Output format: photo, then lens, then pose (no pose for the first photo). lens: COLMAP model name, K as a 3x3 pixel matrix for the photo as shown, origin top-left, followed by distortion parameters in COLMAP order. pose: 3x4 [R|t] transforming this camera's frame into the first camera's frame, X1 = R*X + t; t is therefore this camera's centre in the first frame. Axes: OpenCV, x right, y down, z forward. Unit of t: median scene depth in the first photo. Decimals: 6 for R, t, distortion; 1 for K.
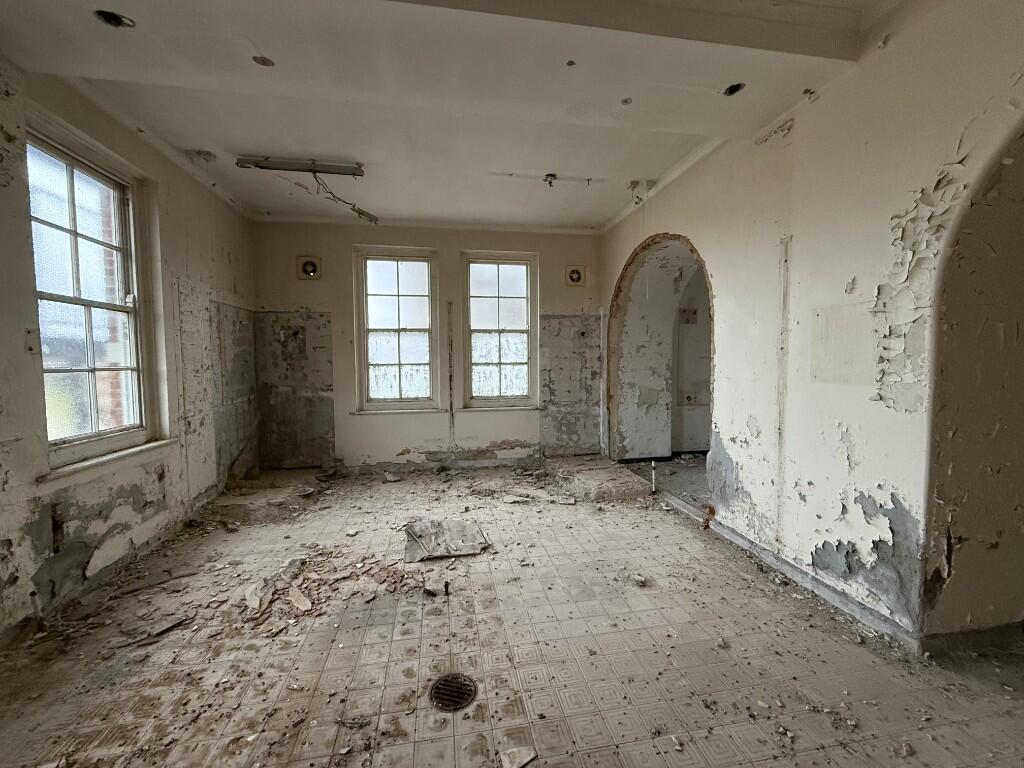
lens RADIAL K [[400.4, 0, 493.9], [0, 400.4, 382.0], [0, 0, 1]] dist [-0.001390, -0.000390]
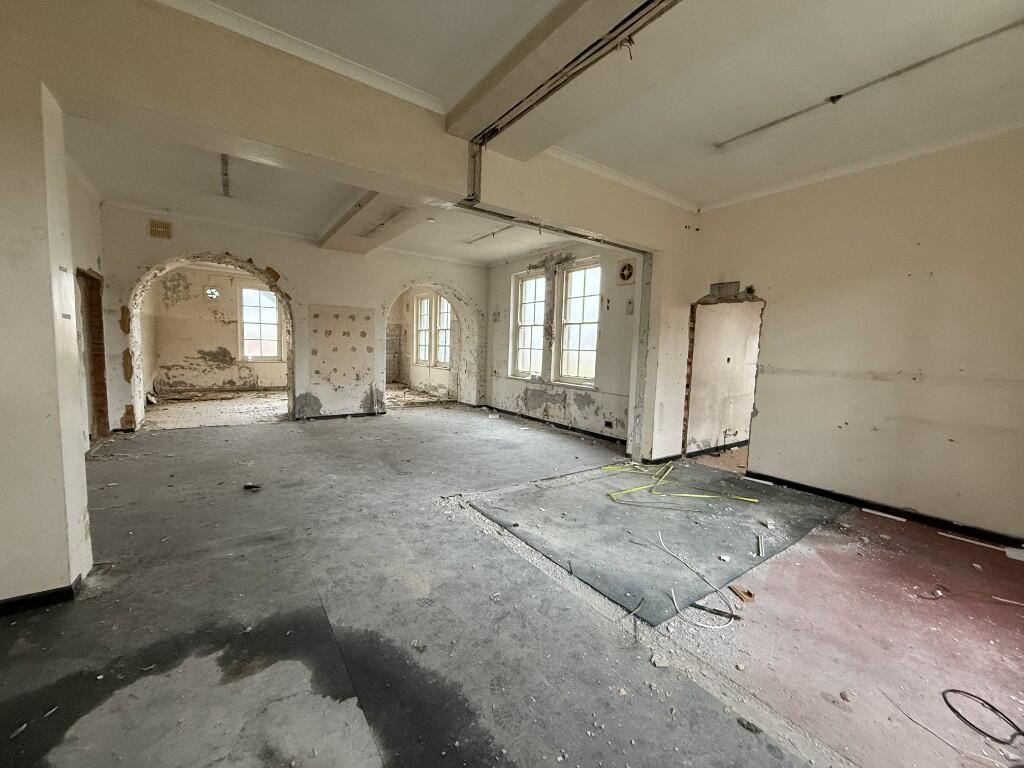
lens RADIAL K [[400.4, 0, 493.9], [0, 400.4, 382.0], [0, 0, 1]] dist [-0.001390, -0.000390]
pose [[0.430306, 0.105787, -0.896463, 1.908730], [-0.075360, 0.993852, 0.081106, -0.045349], [0.899532, 0.032657, 0.435633, 0.377569]]
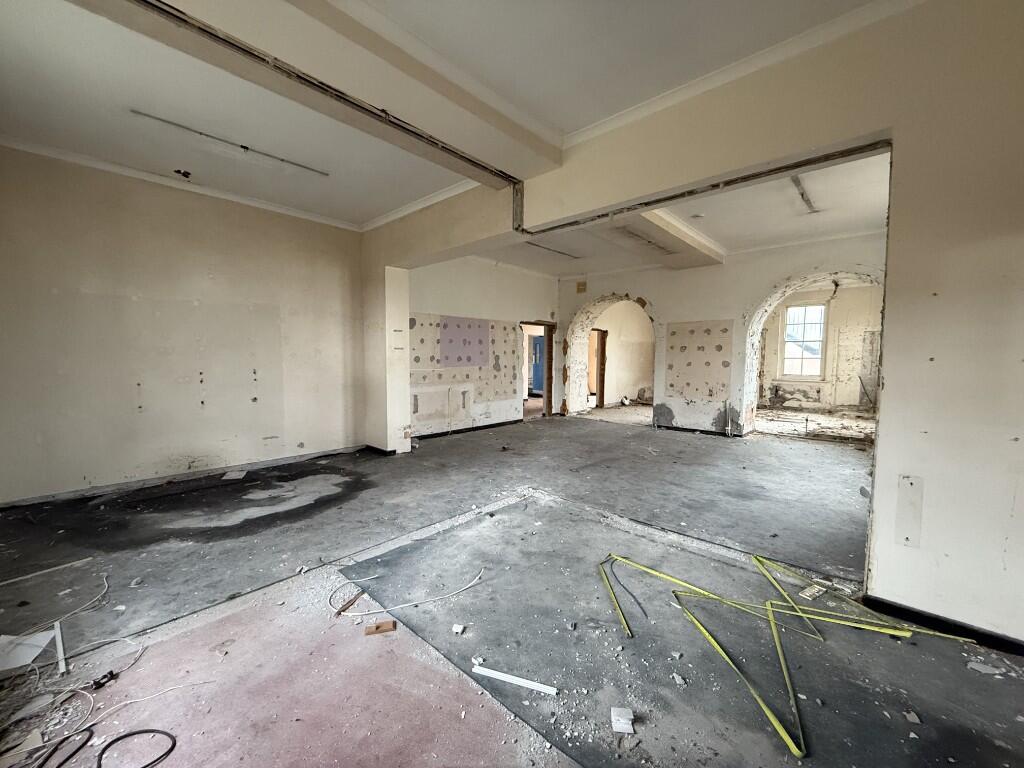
lens RADIAL K [[406.3, 0, 531.3], [0, 406.3, 387.4], [0, 0, 1]] dist [0.000787, -0.000047]
pose [[-0.764792, 0.058321, -0.641632, 1.784138], [-0.020503, 0.993187, 0.114714, -0.074167], [0.643951, 0.100887, -0.758386, 1.170529]]
